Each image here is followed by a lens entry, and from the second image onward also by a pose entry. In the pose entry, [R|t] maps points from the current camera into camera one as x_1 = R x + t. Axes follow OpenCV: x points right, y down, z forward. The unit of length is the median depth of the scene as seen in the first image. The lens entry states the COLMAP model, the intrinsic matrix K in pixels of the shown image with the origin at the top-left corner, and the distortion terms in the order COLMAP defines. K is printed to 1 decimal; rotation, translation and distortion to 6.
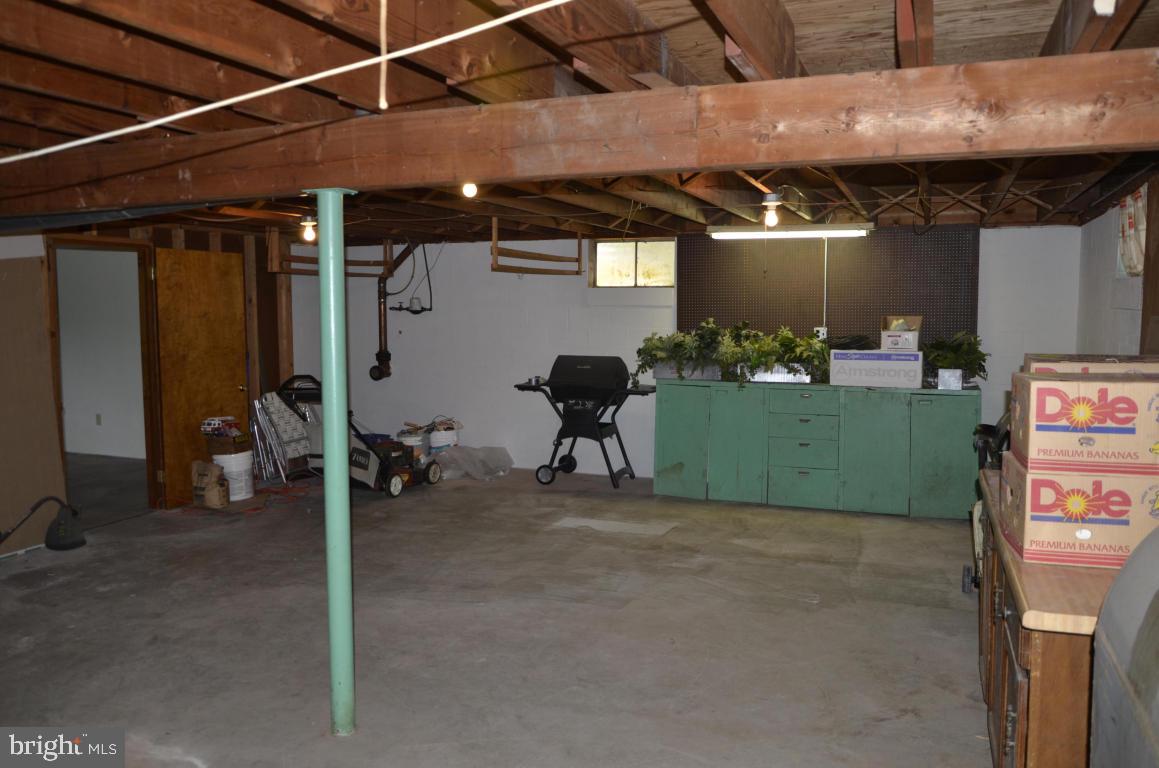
lens RADIAL K [[896.4, 0, 579.9], [0, 896.4, 381.4], [0, 0, 1]] dist [-0.026868, 0.002541]
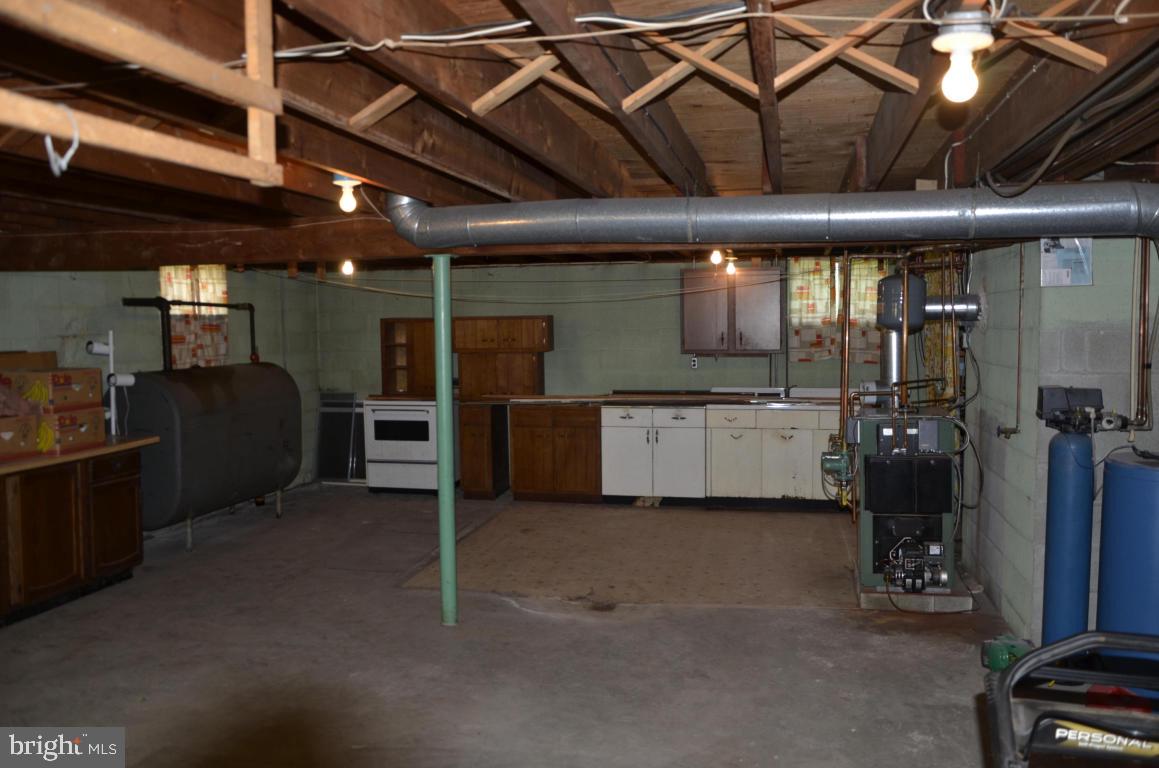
lens RADIAL K [[896.4, 0, 578.8], [0, 896.4, 383.5], [0, 0, 1]] dist [-0.026868, 0.002541]
pose [[-0.988702, 0.023364, -0.148063, -0.205186], [0.000757, 0.988543, 0.150937, -0.166361], [0.149893, 0.149120, -0.977392, 1.848339]]
